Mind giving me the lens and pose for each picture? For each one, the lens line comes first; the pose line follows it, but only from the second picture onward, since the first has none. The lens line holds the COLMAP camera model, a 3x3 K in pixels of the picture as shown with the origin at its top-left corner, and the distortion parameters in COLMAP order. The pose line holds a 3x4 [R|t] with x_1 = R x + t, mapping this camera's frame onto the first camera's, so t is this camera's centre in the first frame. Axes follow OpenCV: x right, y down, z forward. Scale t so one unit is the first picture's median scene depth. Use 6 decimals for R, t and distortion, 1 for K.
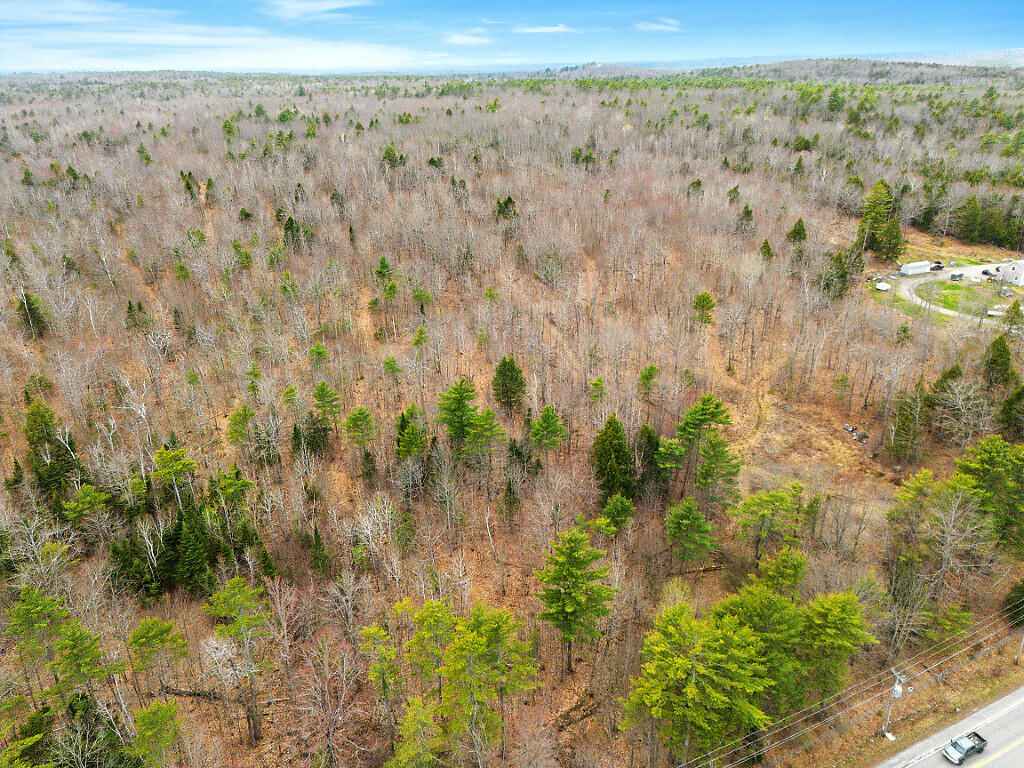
lens RADIAL K [[715.0, 0, 512.0], [0, 715.0, 384.0], [0, 0, 1]] dist [0.071303, -0.063181]
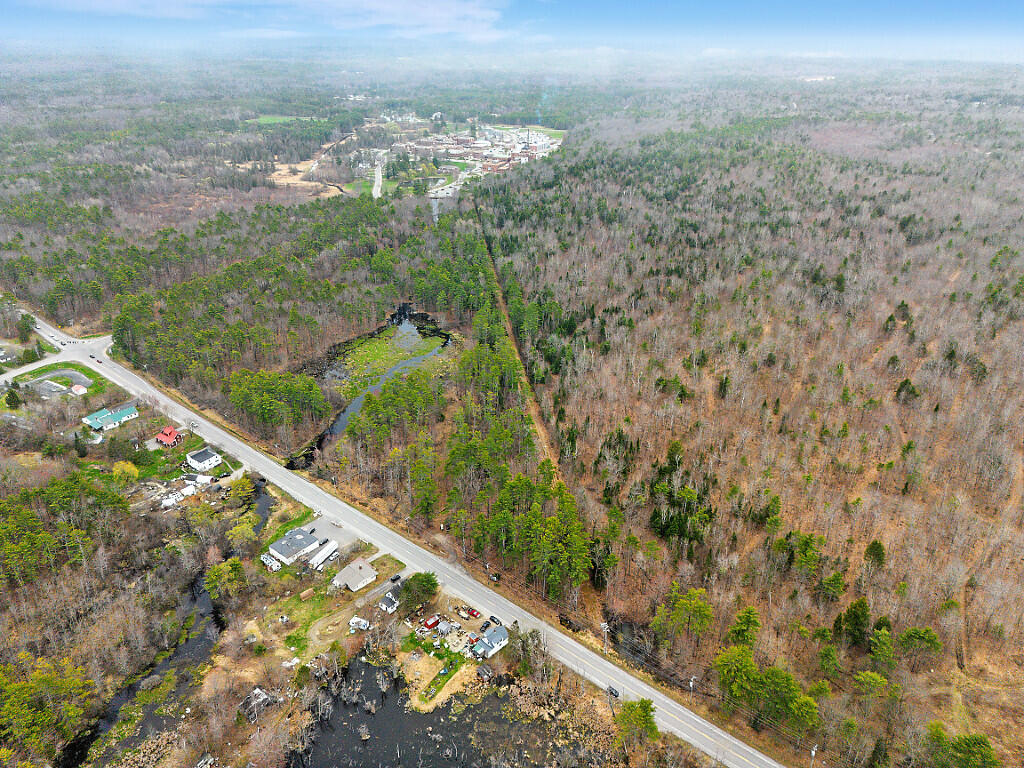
lens RADIAL K [[715.0, 0, 512.0], [0, 715.0, 384.0], [0, 0, 1]] dist [0.071303, -0.063181]
pose [[0.441464, 0.408560, -0.798867, 0.980096], [-0.378878, 0.891935, 0.246785, -0.548026], [0.813364, 0.193726, 0.548552, -0.836275]]
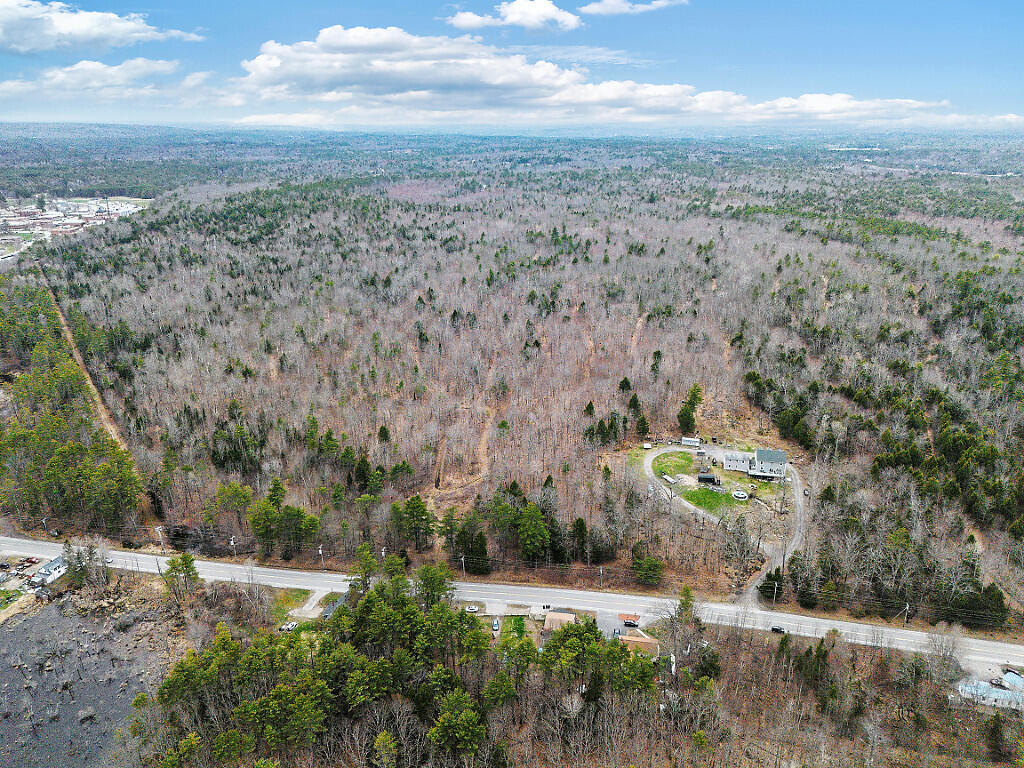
lens RADIAL K [[728.4, 0, 512.0], [0, 728.4, 384.0], [0, 0, 1]] dist [0.077690, -0.073244]
pose [[0.809536, 0.212323, -0.547330, 1.859059], [-0.248095, 0.968695, 0.008833, -0.341824], [0.532072, 0.128639, 0.836870, -0.872273]]
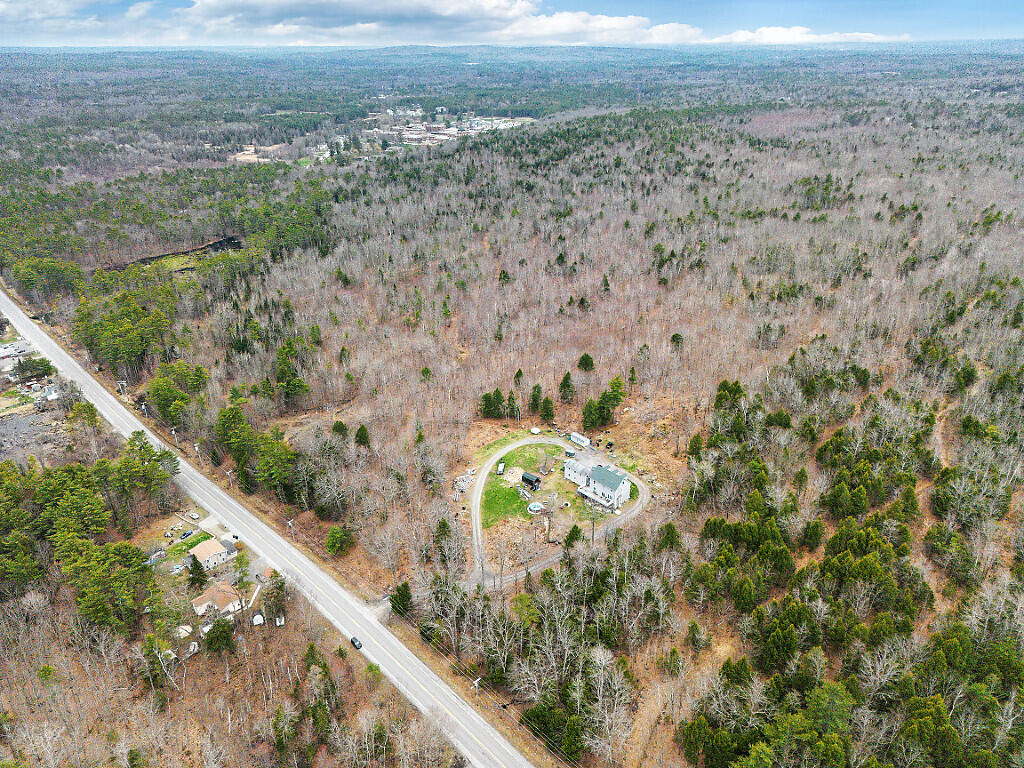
lens RADIAL K [[745.2, 0, 512.0], [0, 745.2, 384.0], [0, 0, 1]] dist [0.072893, -0.062680]
pose [[0.320016, 0.403036, -0.857410, 2.808397], [-0.380760, 0.883410, 0.273145, -0.977425], [0.867532, 0.239056, 0.436165, 0.513262]]
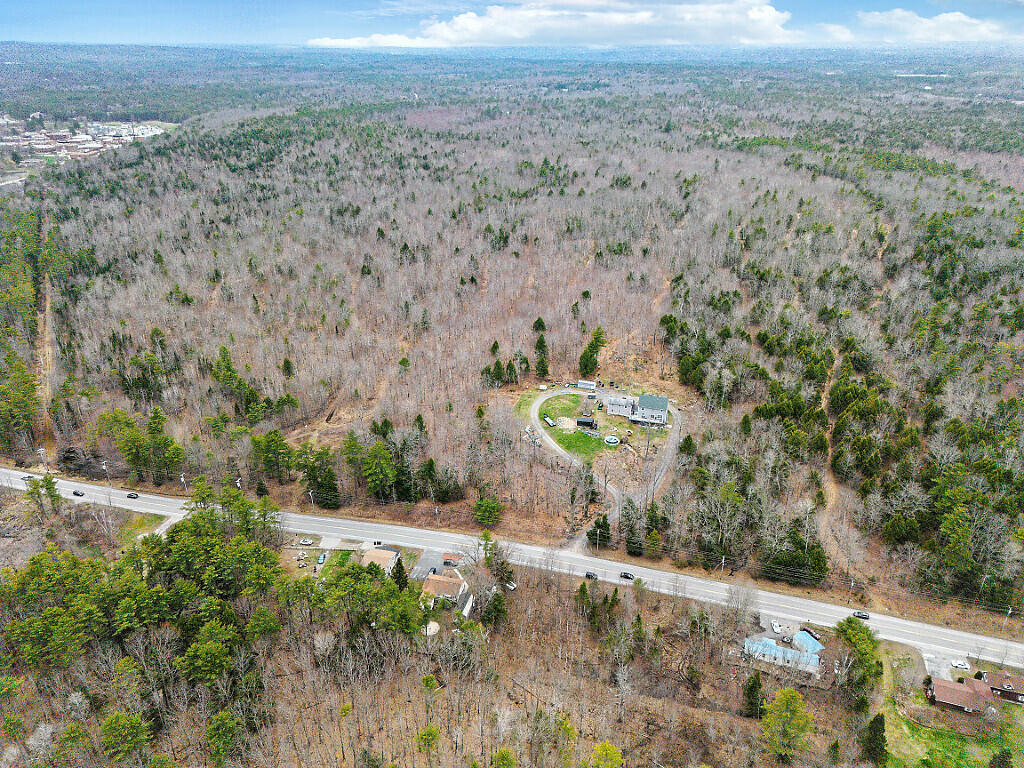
lens RADIAL K [[715.0, 0, 512.0], [0, 715.0, 384.0], [0, 0, 1]] dist [0.071303, -0.063181]
pose [[0.761159, 0.291197, -0.579518, 2.265020], [-0.273851, 0.954279, 0.119822, -0.514319], [0.587914, 0.067498, 0.806102, -0.508268]]
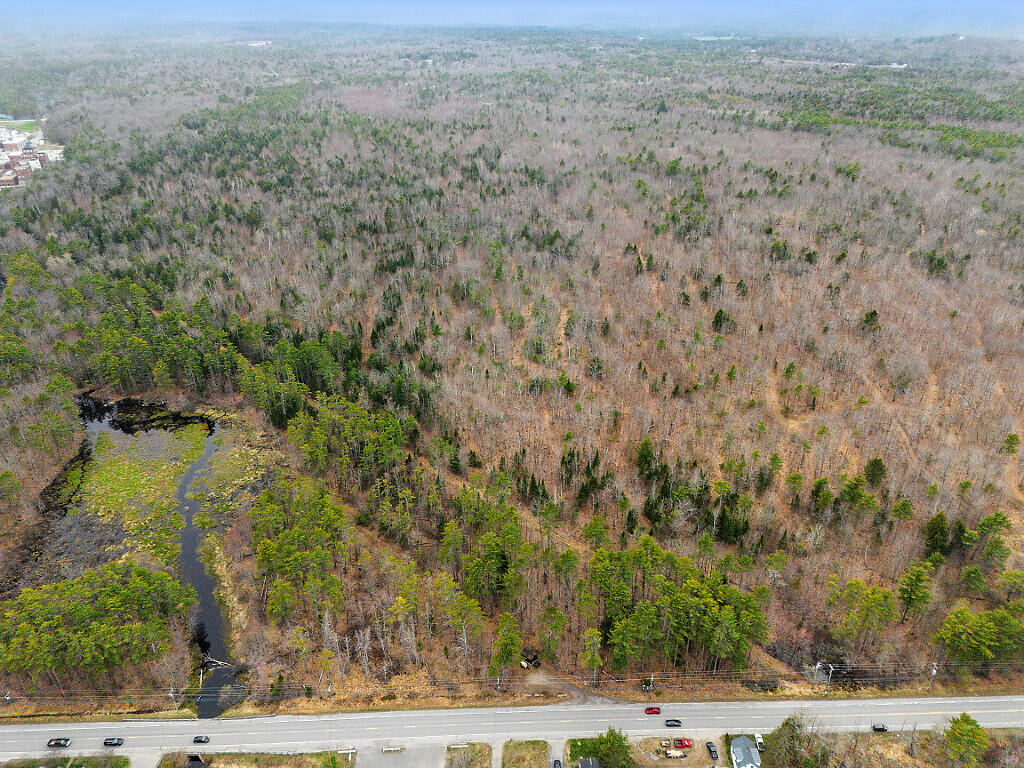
lens RADIAL K [[715.0, 0, 512.0], [0, 715.0, 384.0], [0, 0, 1]] dist [0.071303, -0.063181]
pose [[0.925732, 0.188331, -0.327952, -0.356849], [-0.164274, 0.981348, 0.099845, -0.300809], [0.340639, -0.038556, 0.939403, -1.250460]]
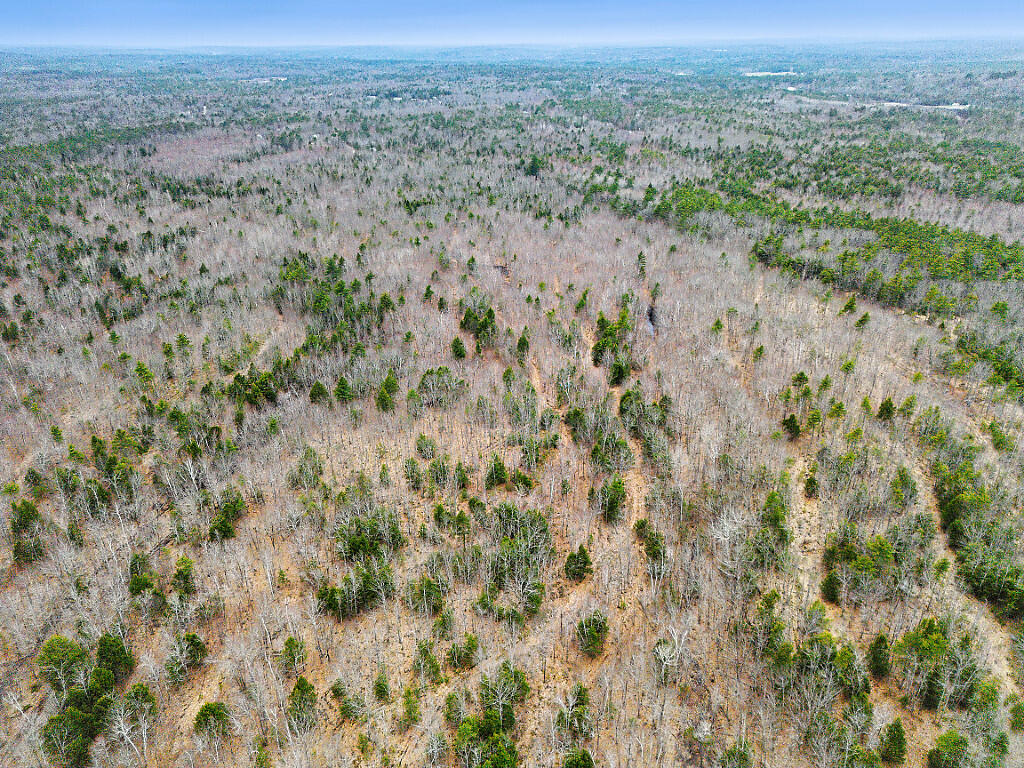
lens RADIAL K [[715.0, 0, 512.0], [0, 715.0, 384.0], [0, 0, 1]] dist [0.071303, -0.063181]
pose [[0.874067, 0.216163, -0.435063, 0.681378], [-0.201927, 0.976182, 0.079338, -1.537267], [0.441850, 0.018504, 0.896898, 1.839881]]
